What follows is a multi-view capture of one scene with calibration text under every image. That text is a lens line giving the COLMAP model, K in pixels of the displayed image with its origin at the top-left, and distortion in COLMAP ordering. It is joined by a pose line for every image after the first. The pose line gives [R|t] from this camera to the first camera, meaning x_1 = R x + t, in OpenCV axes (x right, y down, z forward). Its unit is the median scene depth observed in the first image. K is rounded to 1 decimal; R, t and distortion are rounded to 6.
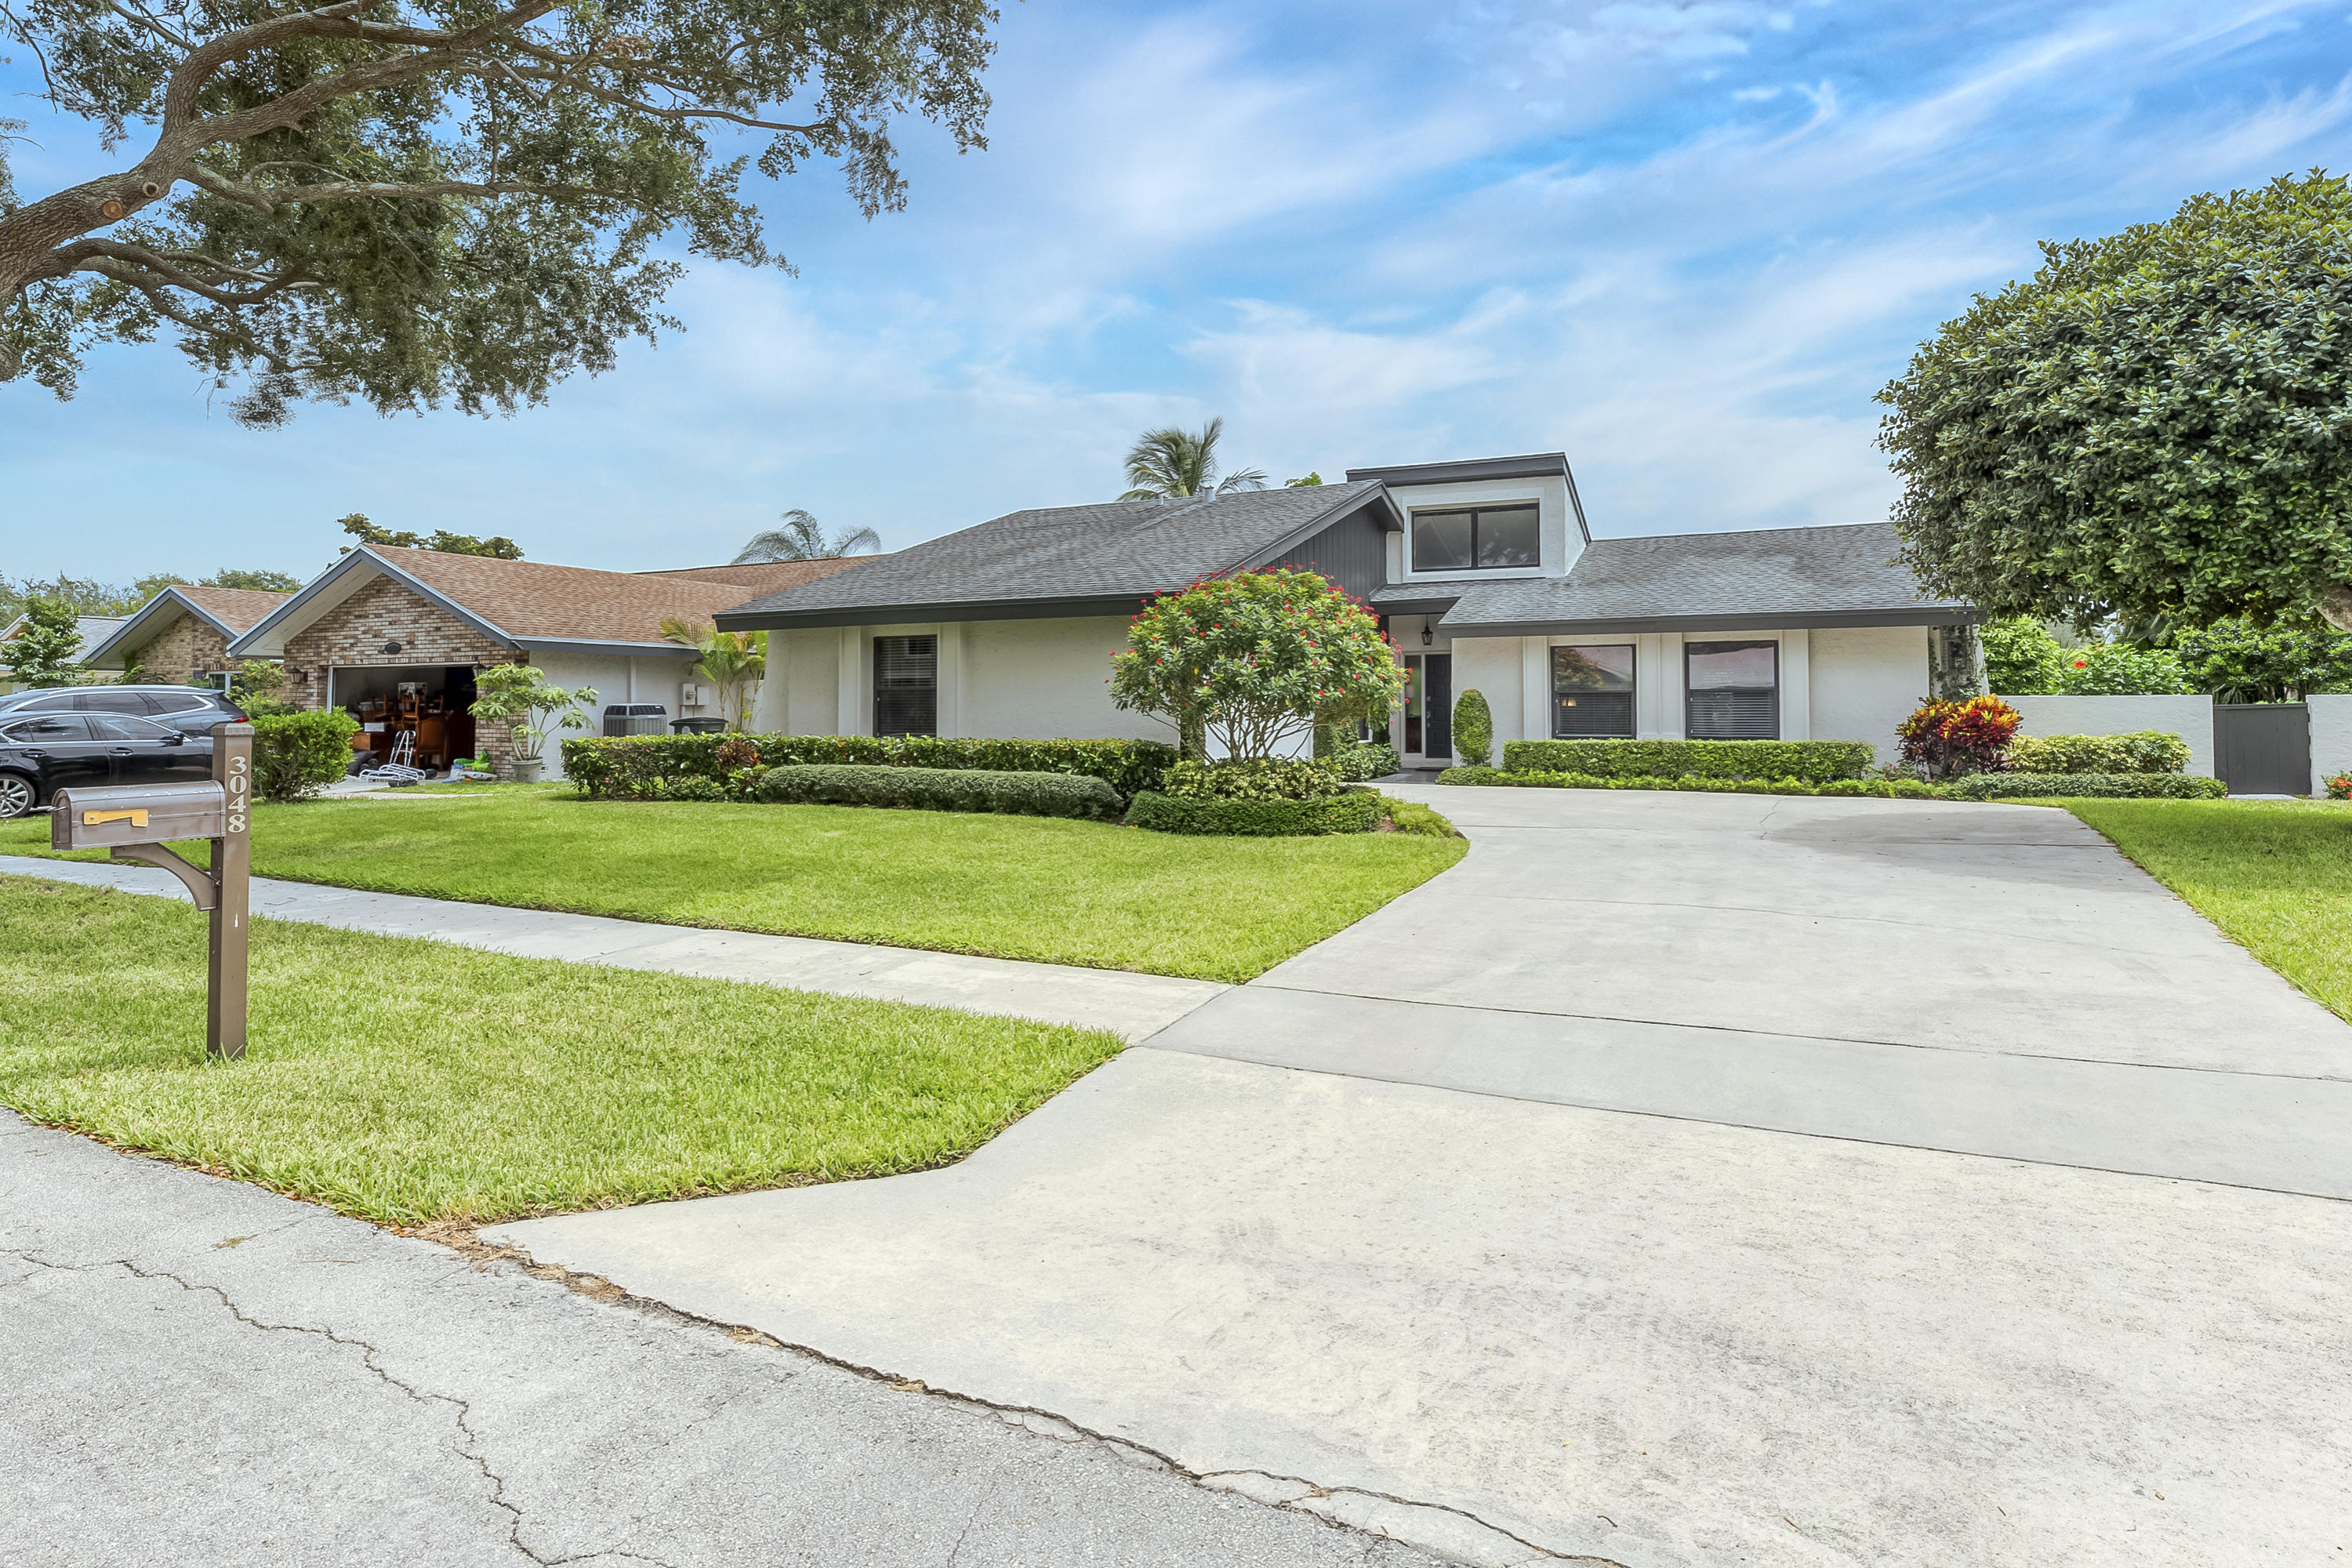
lens RADIAL K [[1232.2, 0, 1178.5], [0, 1232.2, 647.3], [0, 0, 1]] dist [0.000331, 0.000272]
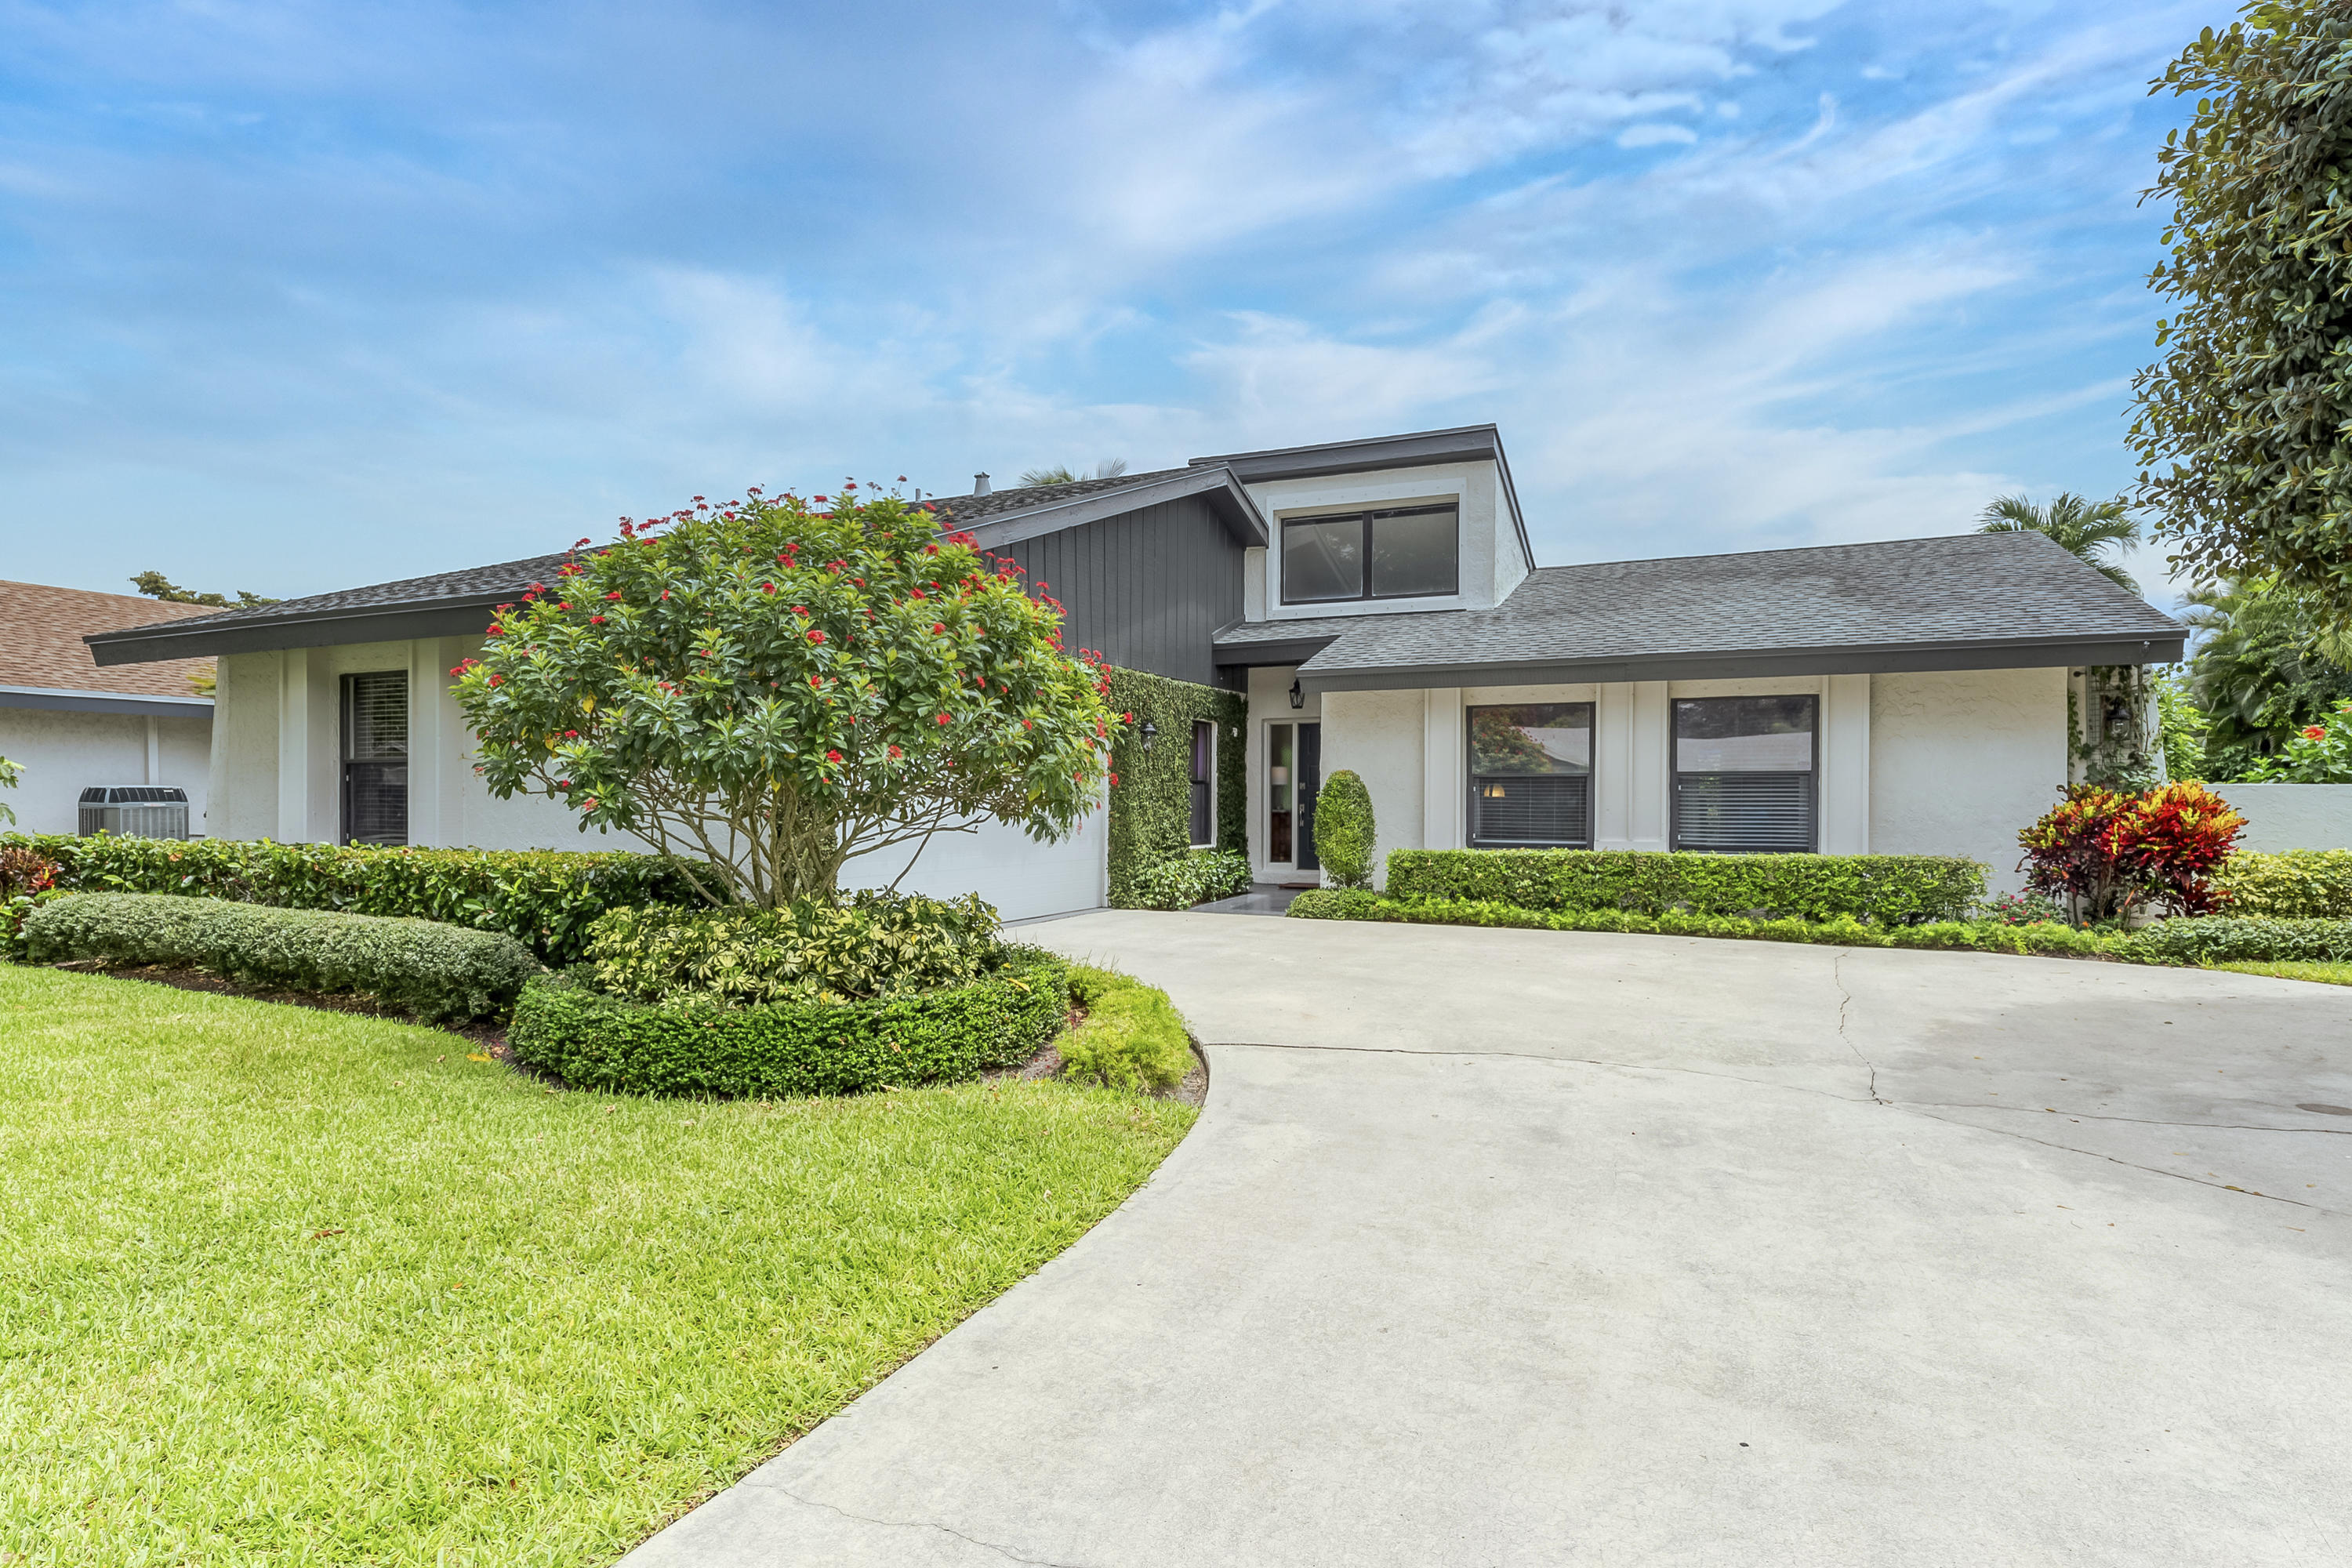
lens RADIAL K [[1208.0, 0, 1176.0], [0, 1208.0, 784.0], [0, 0, 1]] dist [0.003036, 0.000045]
pose [[0.999653, 0.006351, 0.025555, 0.139647], [-0.007276, 0.999317, 0.036238, 0.019784], [-0.025307, -0.036411, 0.999016, 0.383012]]
